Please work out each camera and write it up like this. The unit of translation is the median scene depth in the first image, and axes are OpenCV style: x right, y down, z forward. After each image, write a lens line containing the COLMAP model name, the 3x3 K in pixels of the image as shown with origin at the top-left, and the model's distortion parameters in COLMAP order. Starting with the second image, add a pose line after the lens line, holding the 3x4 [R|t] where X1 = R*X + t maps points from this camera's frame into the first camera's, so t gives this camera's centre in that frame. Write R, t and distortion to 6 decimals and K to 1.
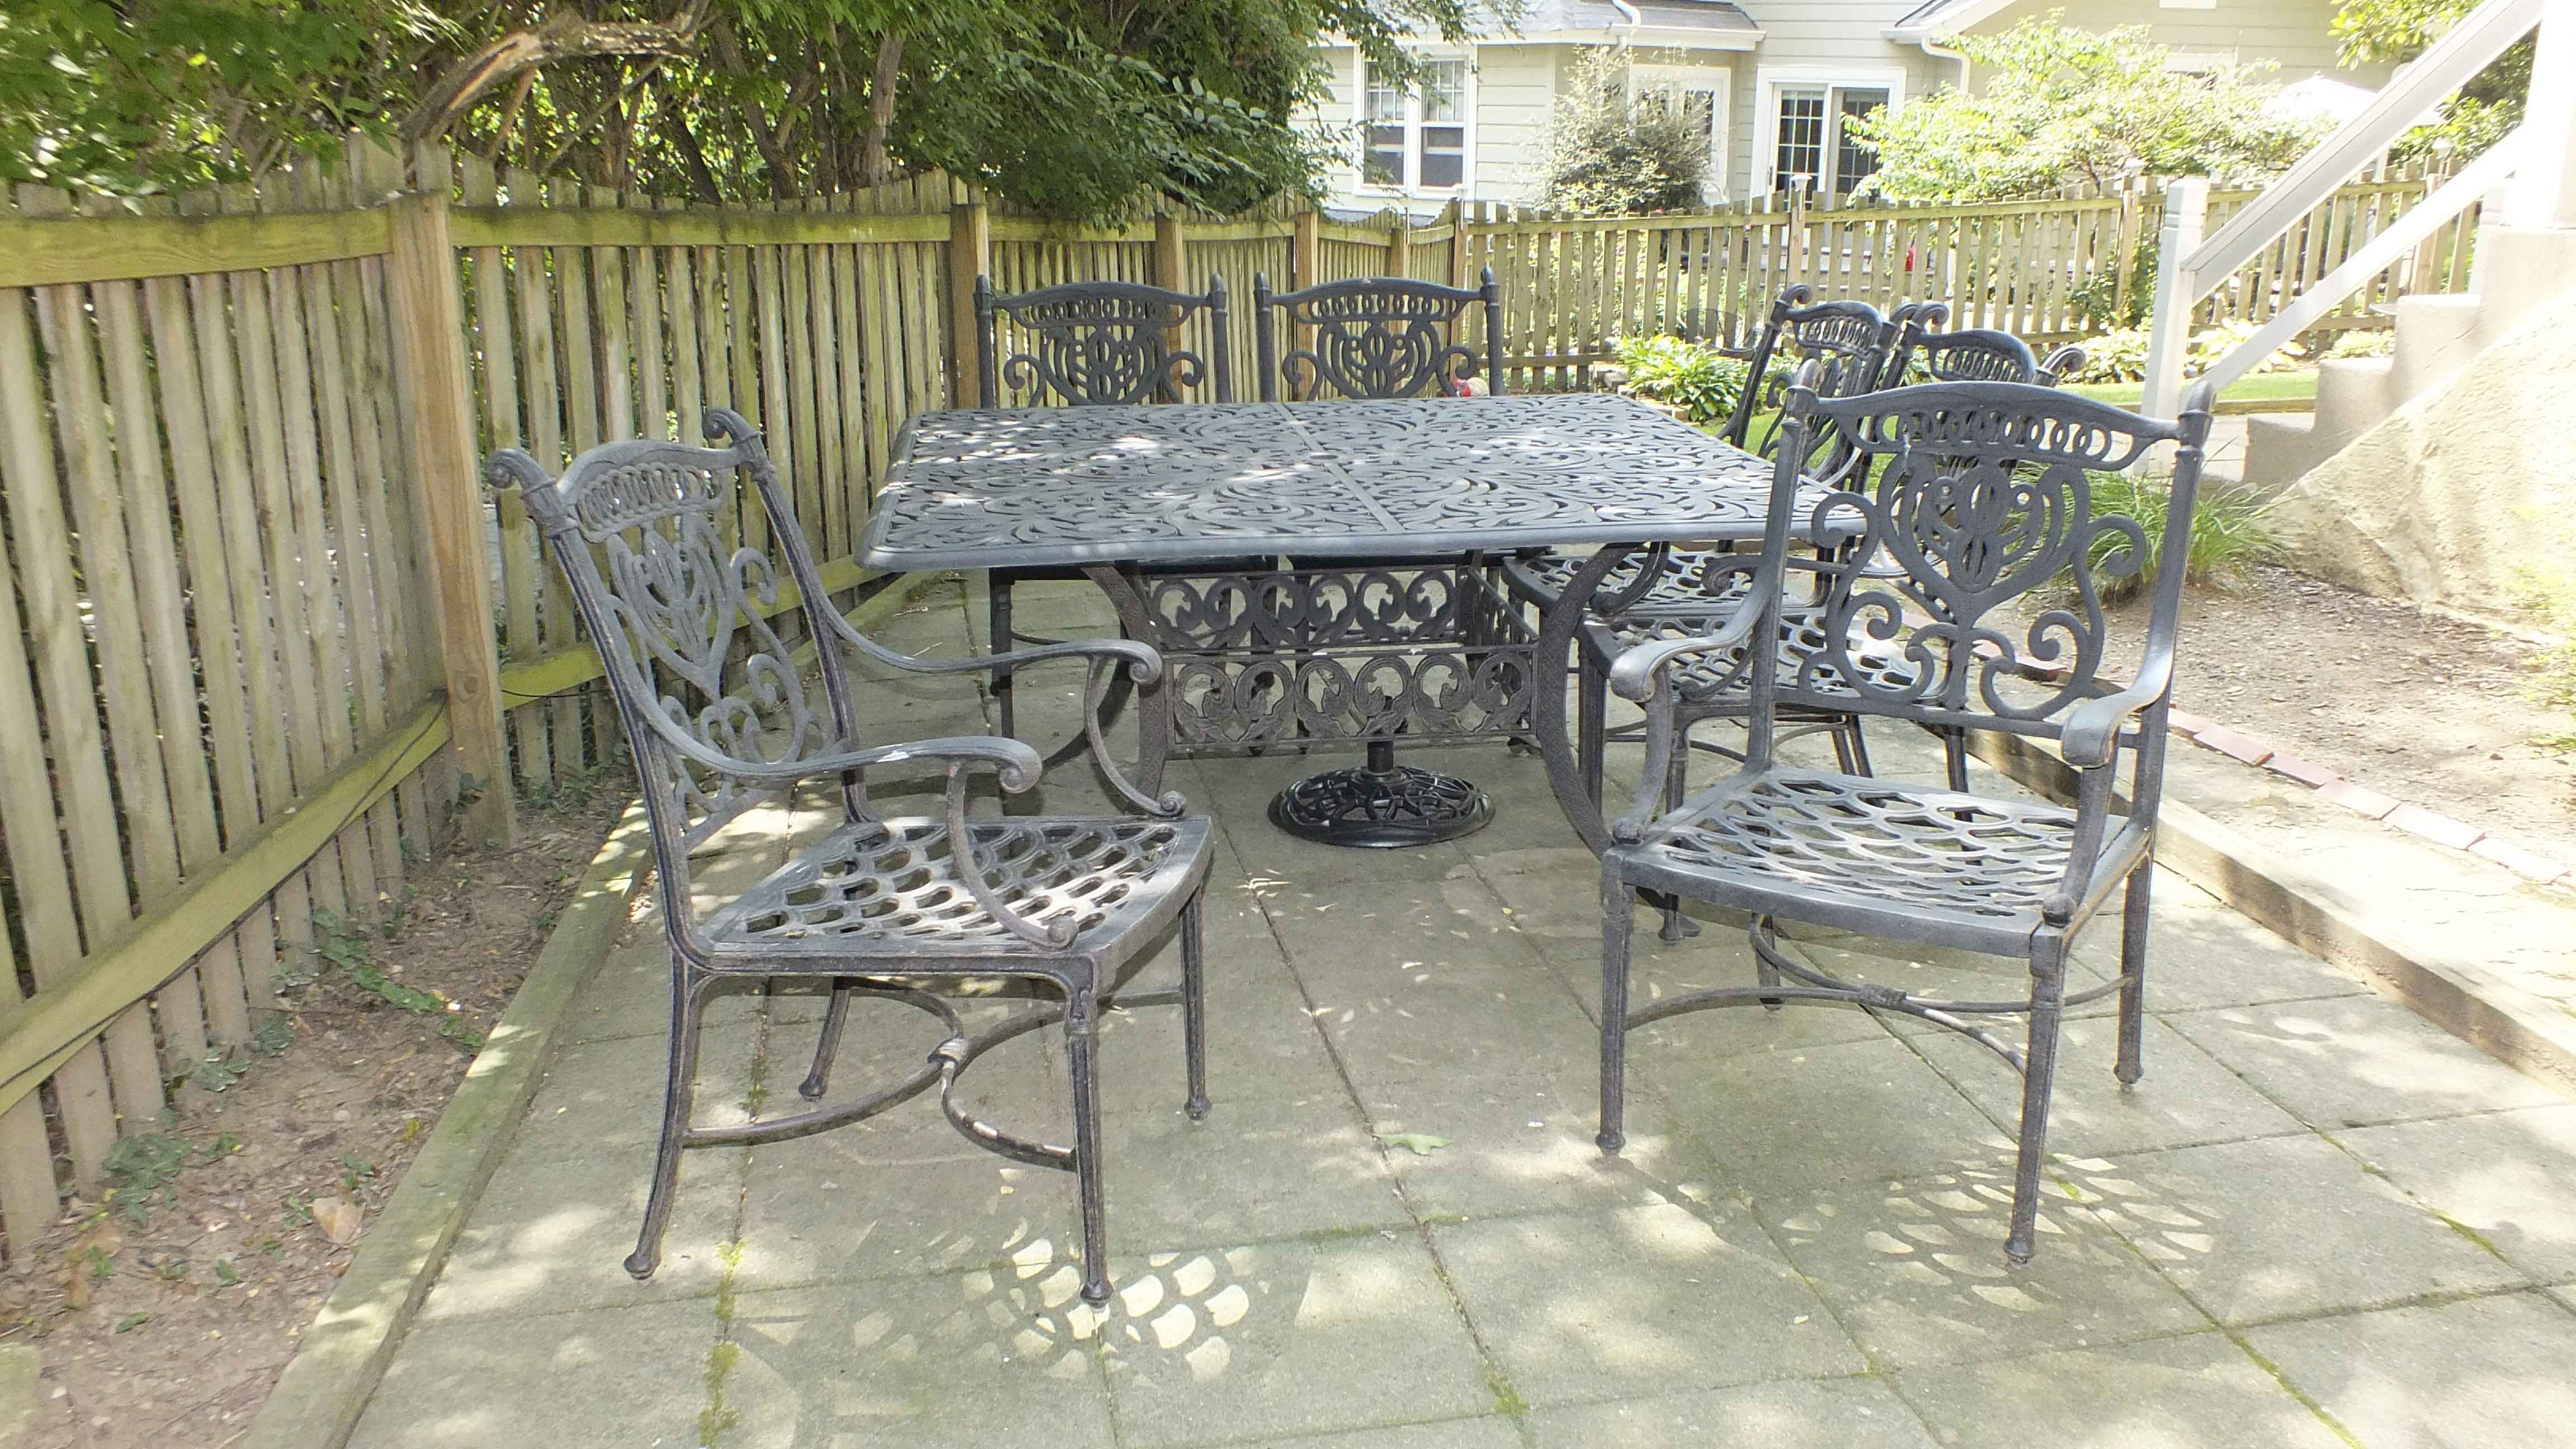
lens RADIAL K [[2152.4, 0, 1289.5], [0, 2152.4, 744.9], [0, 0, 1]] dist [-0.071649, 0.056873]
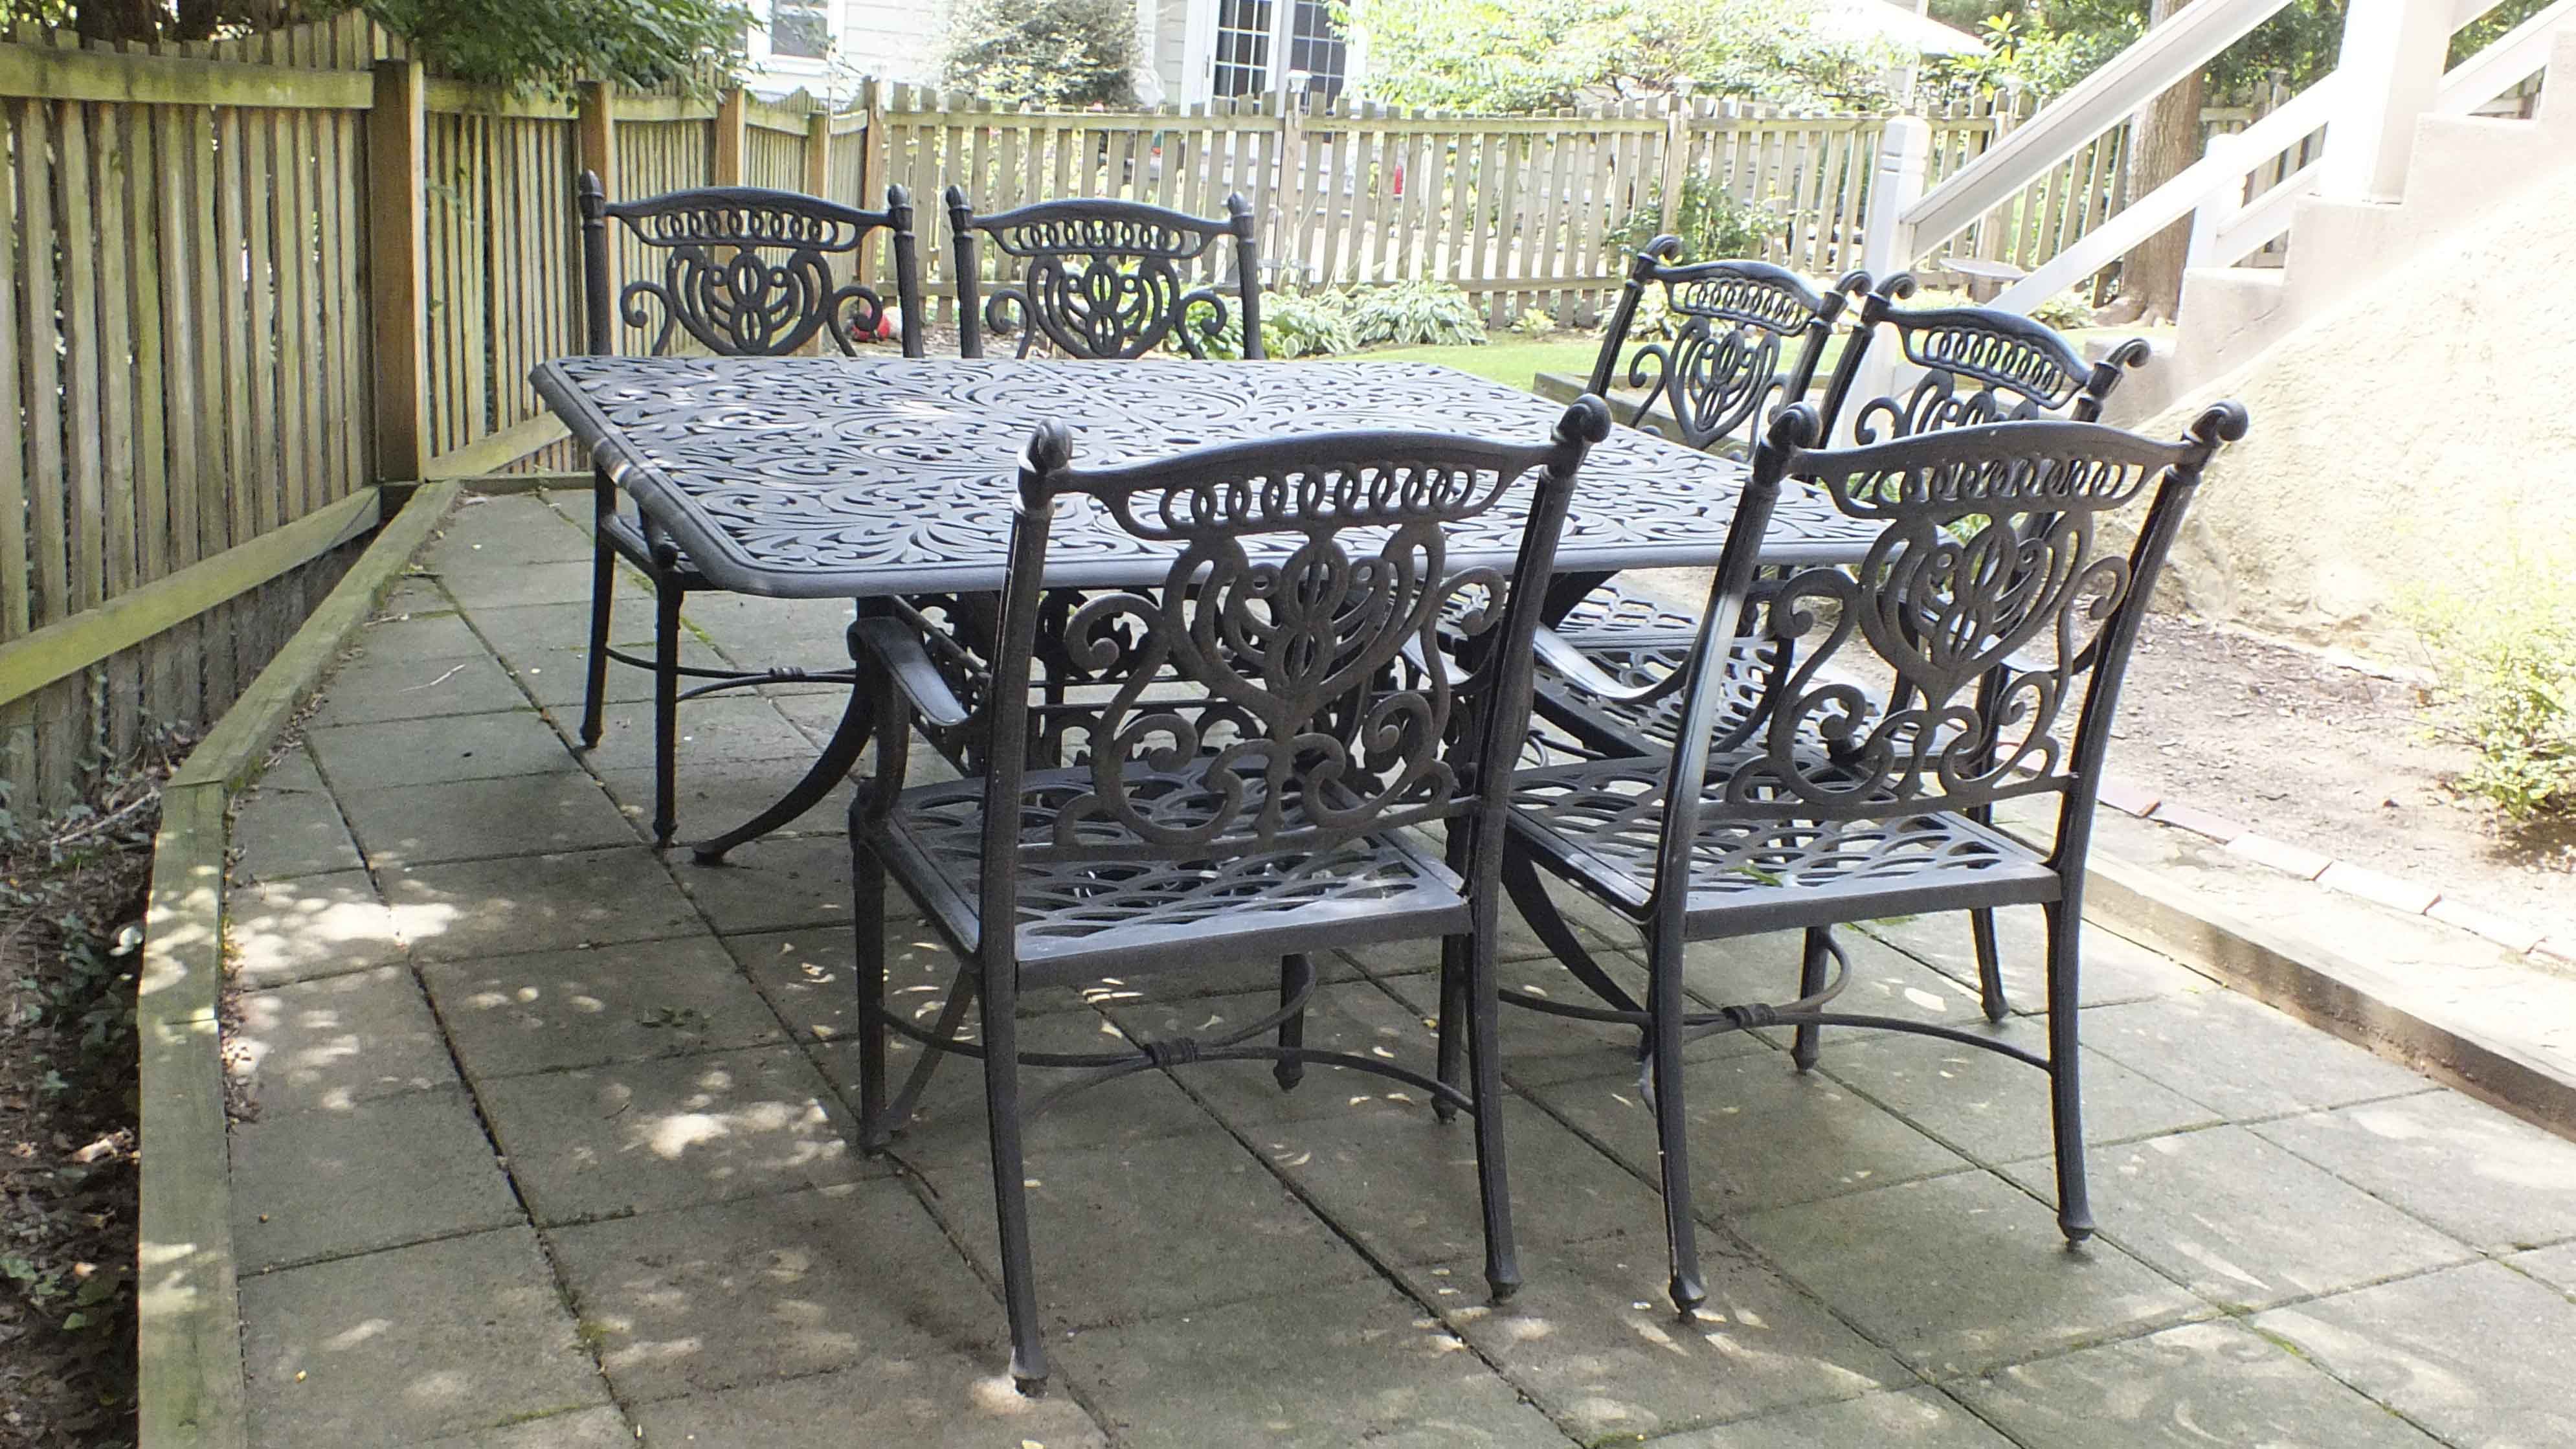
lens RADIAL K [[2713.9, 0, 1179.5], [0, 2713.9, 744.7], [0, 0, 1]] dist [-0.022966, 0.000000]
pose [[0.962667, -0.005972, 0.270623, -0.151293], [0.007408, 0.999963, -0.004285, -0.012273], [-0.270588, 0.006130, 0.962676, 0.036907]]
